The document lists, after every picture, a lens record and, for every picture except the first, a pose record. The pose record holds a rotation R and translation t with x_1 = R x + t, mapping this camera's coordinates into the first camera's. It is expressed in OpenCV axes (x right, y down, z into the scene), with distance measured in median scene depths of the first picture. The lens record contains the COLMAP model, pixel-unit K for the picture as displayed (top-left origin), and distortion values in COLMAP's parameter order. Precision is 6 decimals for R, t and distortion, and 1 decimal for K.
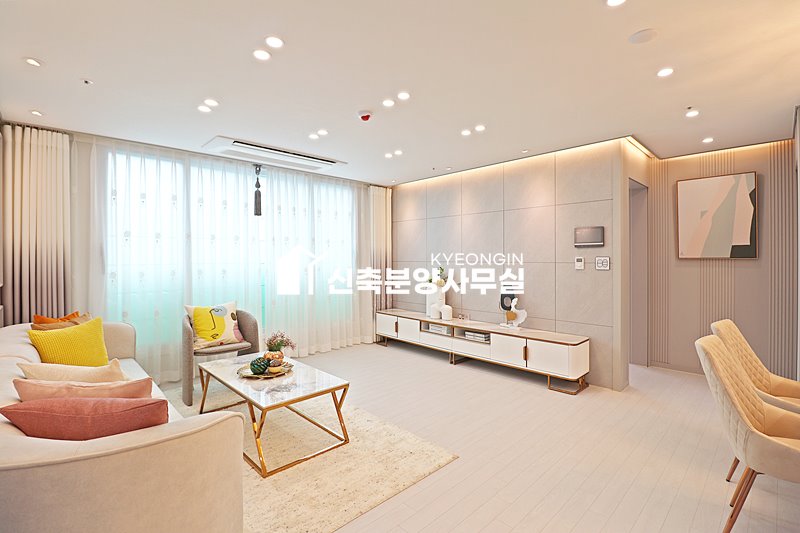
lens RADIAL K [[370.7, 0, 399.5], [0, 370.7, 259.4], [0, 0, 1]] dist [0.000785, -0.014893]
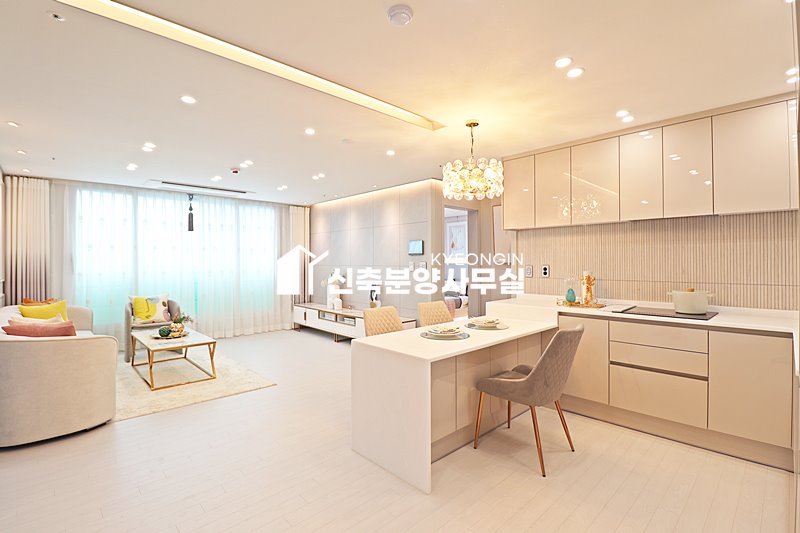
lens RADIAL K [[375.1, 0, 399.5], [0, 375.1, 260.1], [0, 0, 1]] dist [0.002544, -0.015736]
pose [[0.999949, -0.000134, -0.010112, 0.451024], [0.000045, 0.999961, -0.008781, -0.001220], [0.010113, 0.008780, 0.999910, -0.411444]]
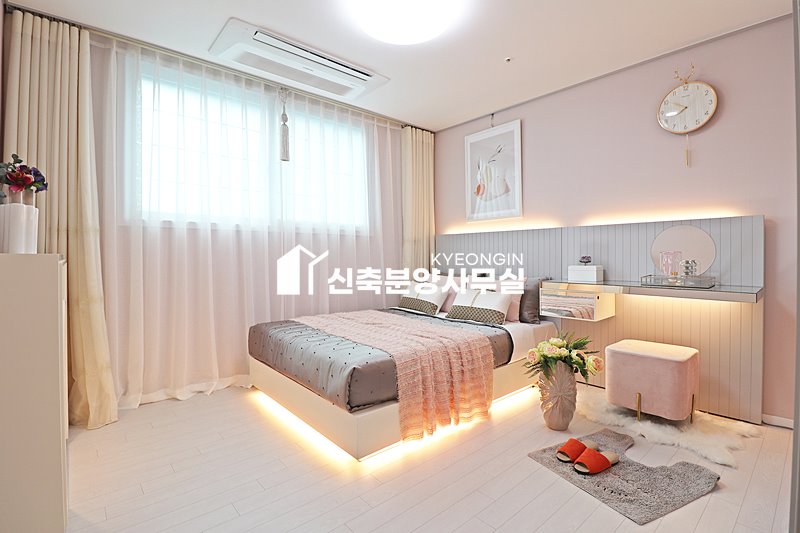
lens RADIAL K [[370.7, 0, 399.5], [0, 370.7, 259.4], [0, 0, 1]] dist [0.000785, -0.014893]
pose [[0.998632, 0.001135, -0.052272, 0.610185], [-0.001098, 0.999999, 0.000741, 0.062891], [0.052273, -0.000682, 0.998633, 1.014912]]
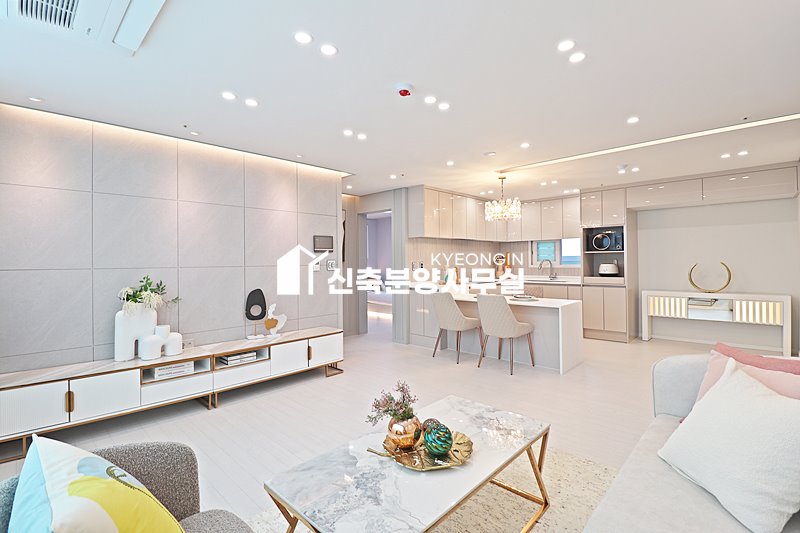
lens RADIAL K [[370.7, 0, 399.5], [0, 370.7, 259.4], [0, 0, 1]] dist [0.000785, -0.014893]
pose [[-0.039048, 0.006795, 0.999214, -0.699348], [0.013293, 0.999892, -0.006280, 0.001267], [-0.999149, 0.013038, -0.039134, 0.777880]]
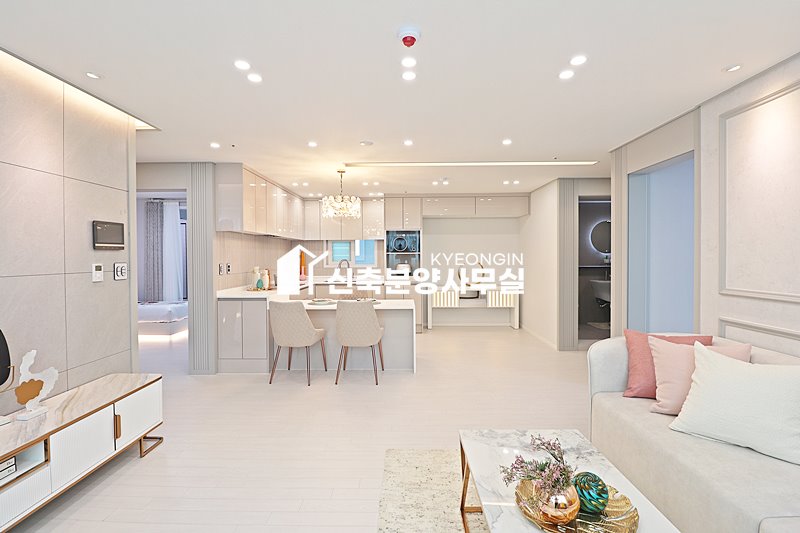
lens RADIAL K [[375.1, 0, 399.5], [0, 375.1, 260.1], [0, 0, 1]] dist [0.002544, -0.015736]
pose [[-0.708982, -0.003121, 0.705219, -0.394311], [0.007005, 0.999910, 0.011468, -0.016676], [-0.705191, 0.013070, -0.708897, 1.089884]]
